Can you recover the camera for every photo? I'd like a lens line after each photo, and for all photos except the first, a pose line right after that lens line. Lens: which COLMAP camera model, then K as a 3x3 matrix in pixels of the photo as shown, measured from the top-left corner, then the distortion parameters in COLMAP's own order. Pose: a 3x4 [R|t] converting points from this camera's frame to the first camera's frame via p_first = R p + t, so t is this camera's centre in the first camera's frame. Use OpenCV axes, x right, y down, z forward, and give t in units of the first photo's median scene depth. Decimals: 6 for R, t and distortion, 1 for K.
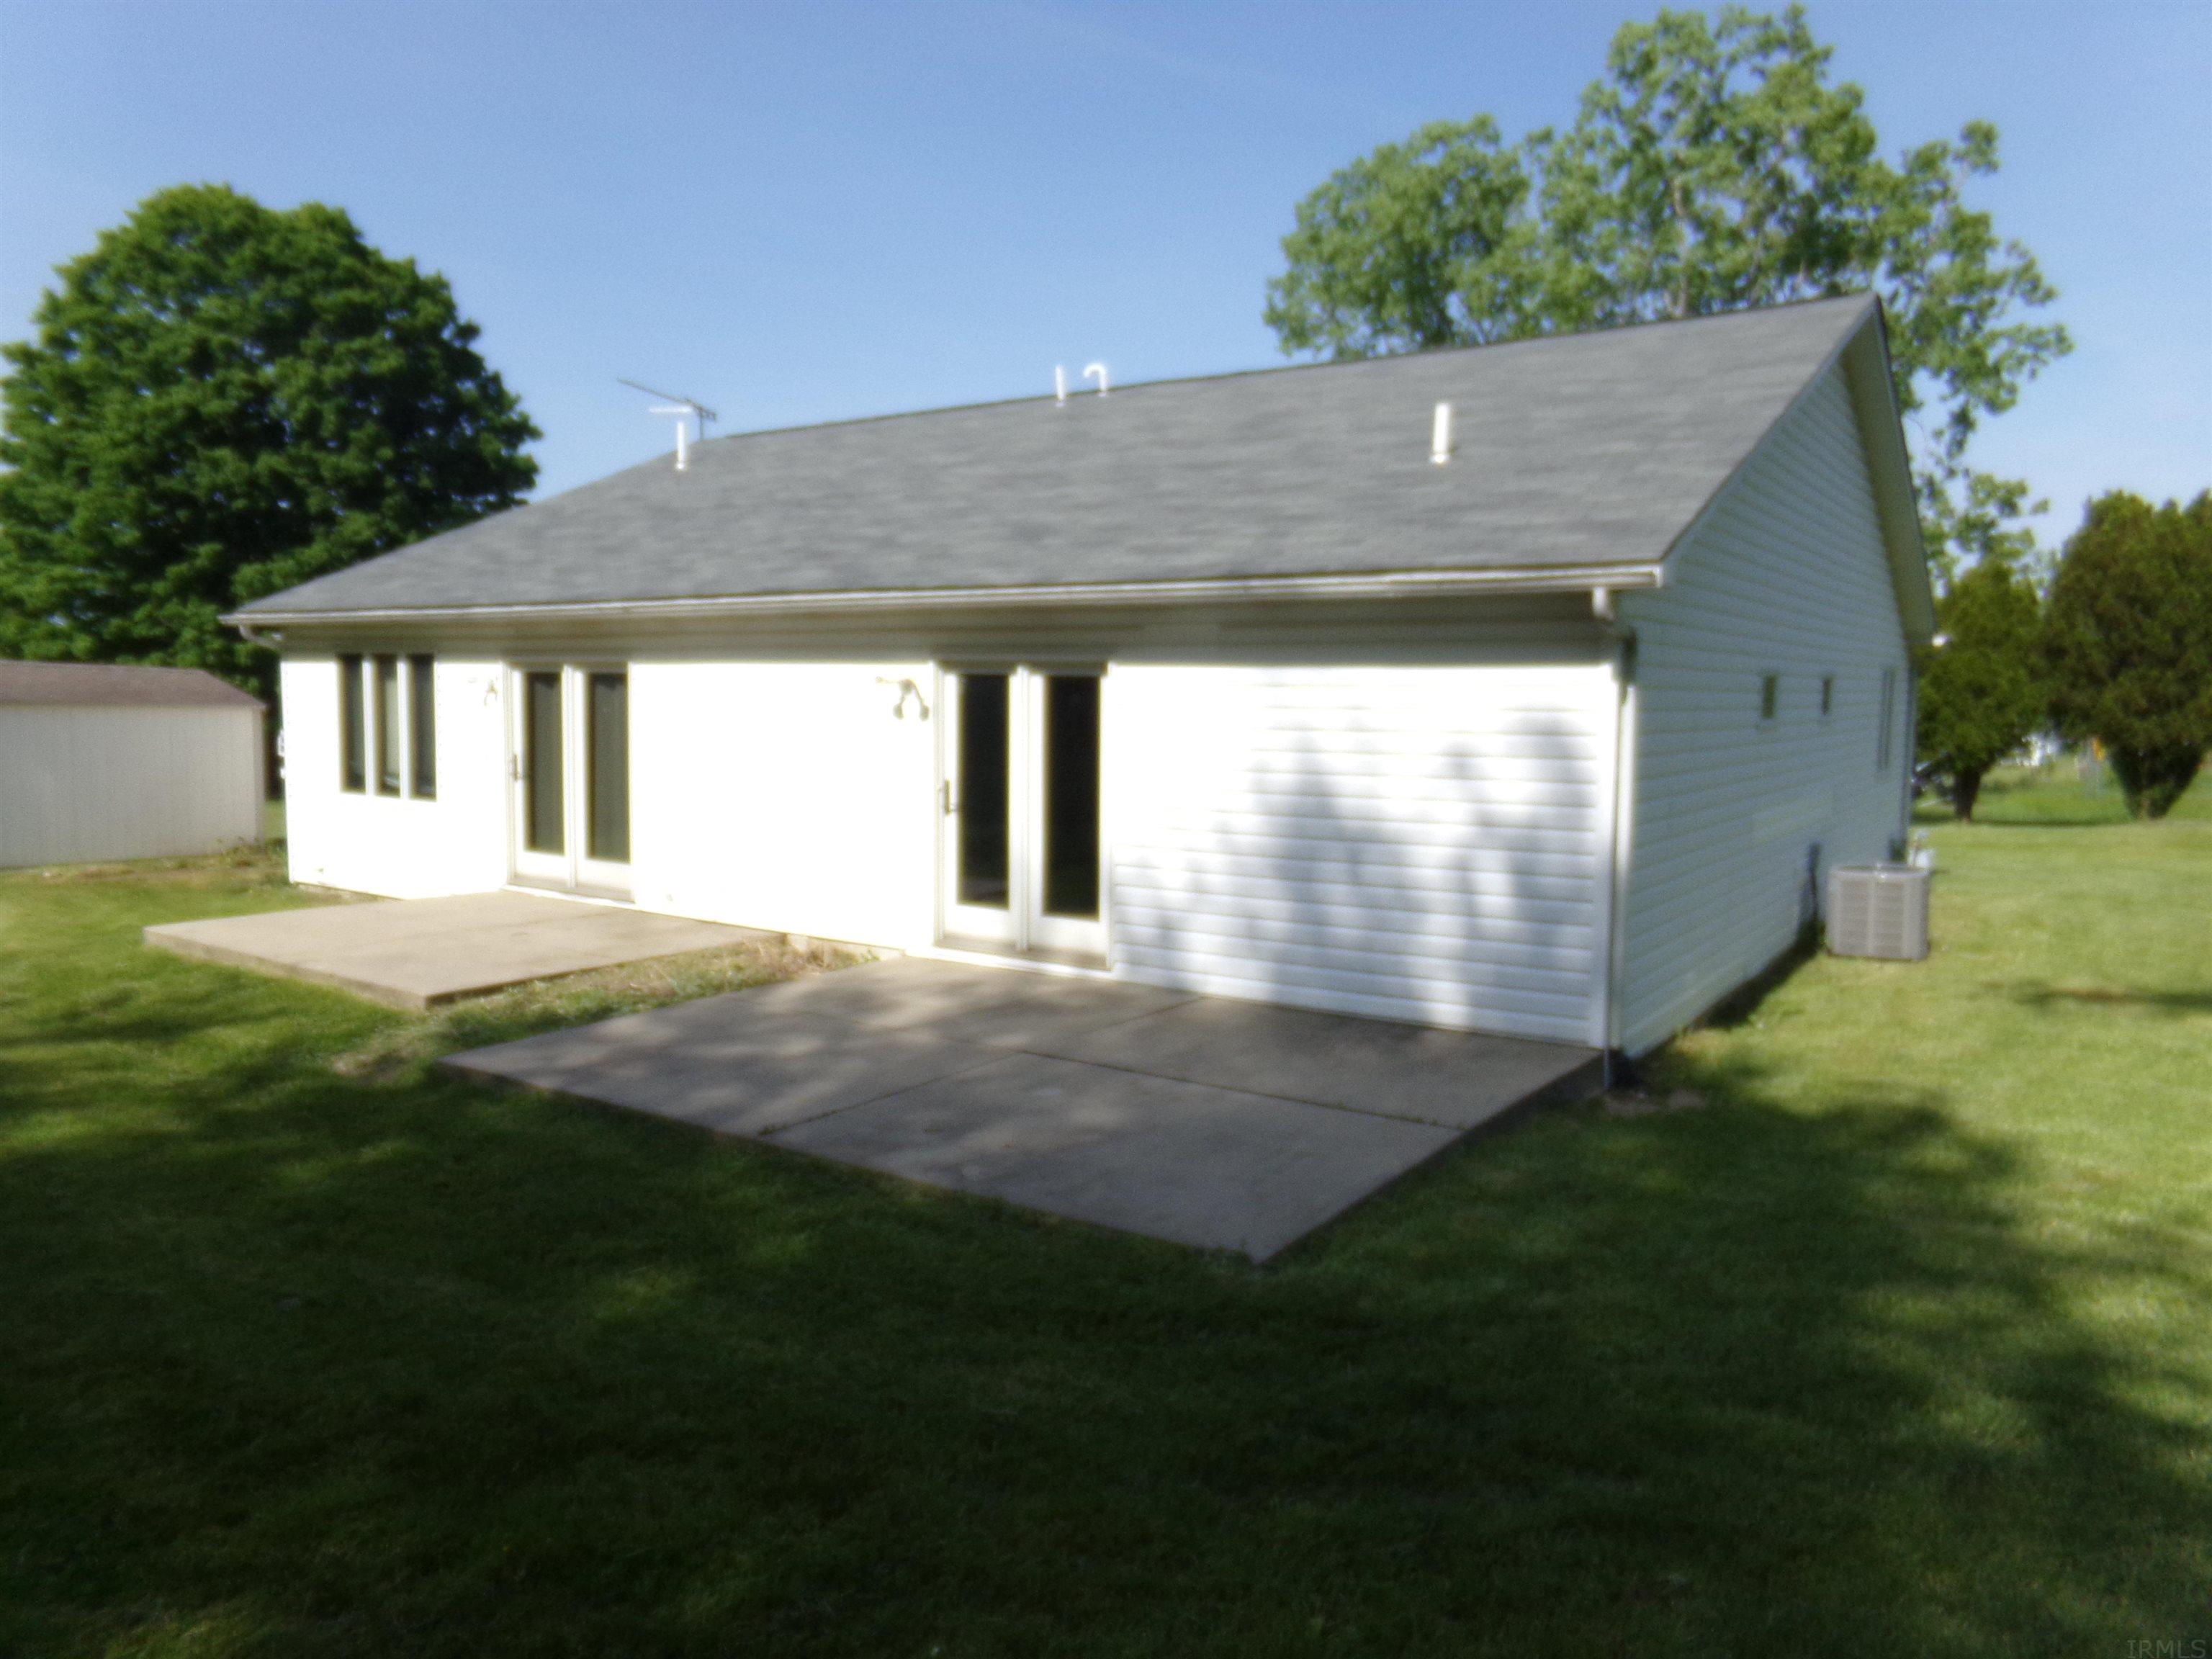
lens RADIAL K [[1562.9, 0, 915.3], [0, 1562.9, 821.7], [0, 0, 1]] dist [0.000889, 0.334506]
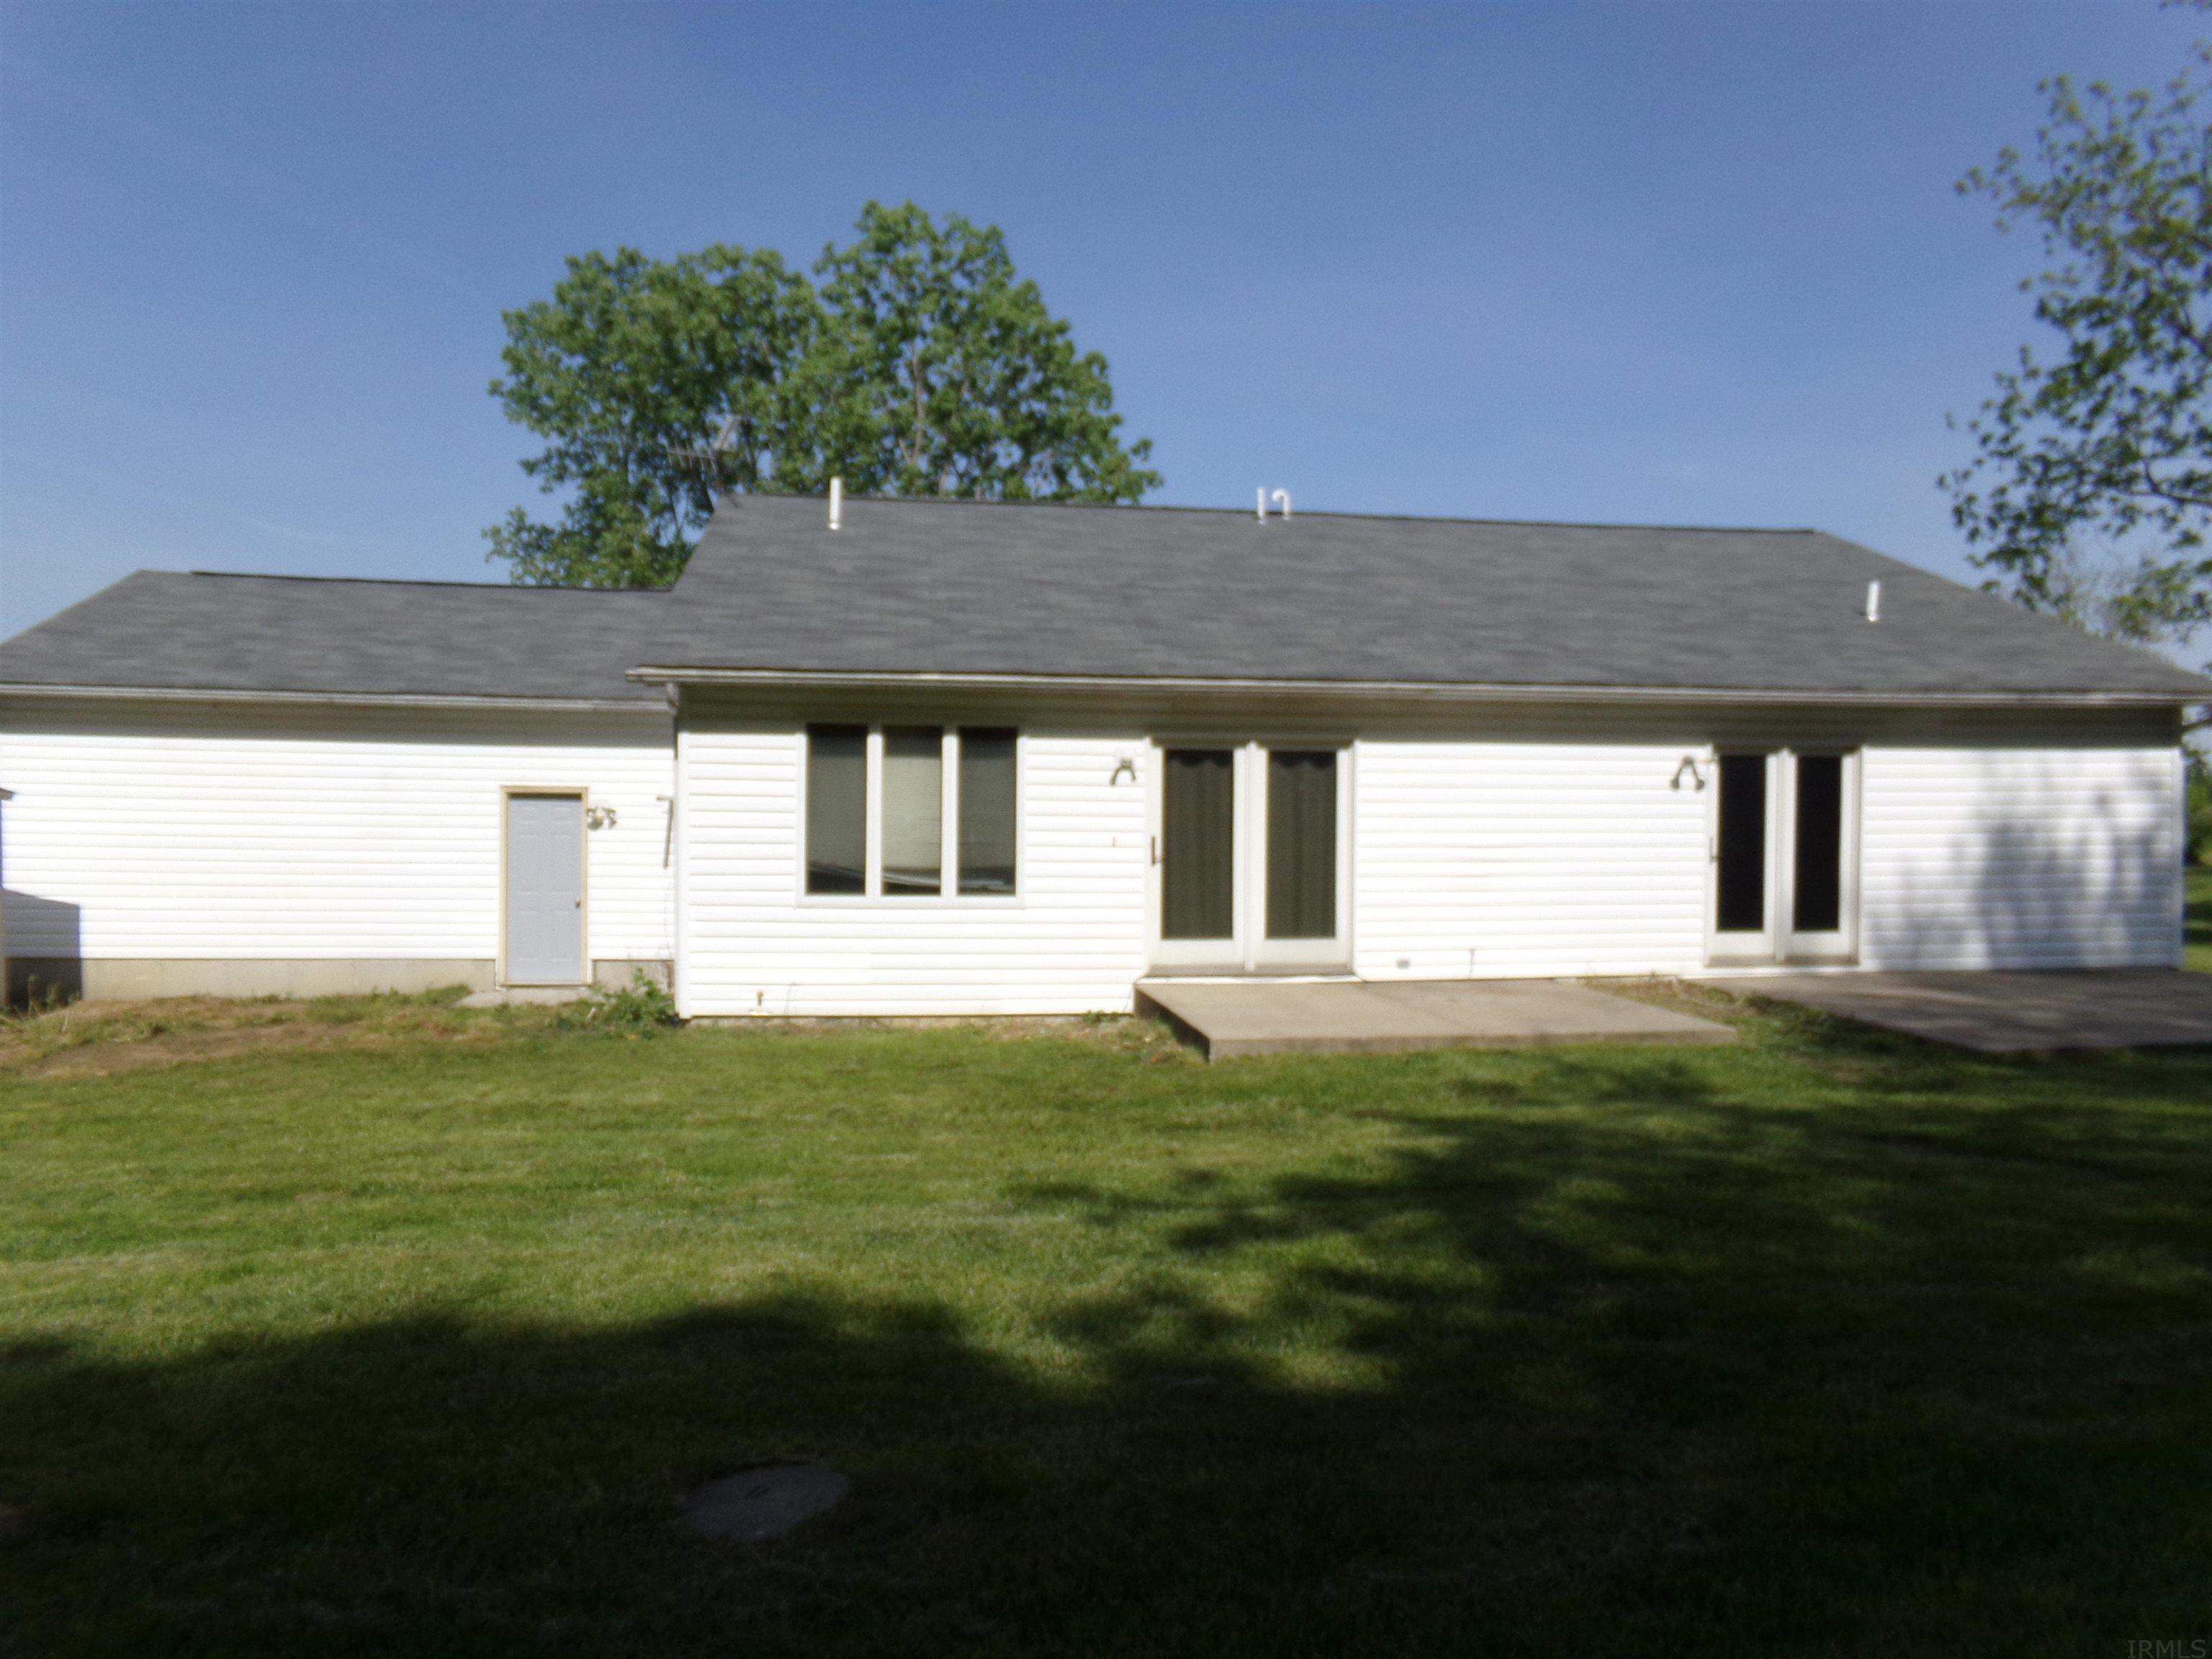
lens RADIAL K [[1506.3, 0, 1096.8], [0, 1506.3, 811.0], [0, 0, 1]] dist [-0.000590, 0.028108]
pose [[0.669575, -0.024483, 0.742341, -0.845511], [0.065357, 0.997522, -0.026052, -0.033241], [-0.739864, 0.065961, 0.669515, 0.374655]]
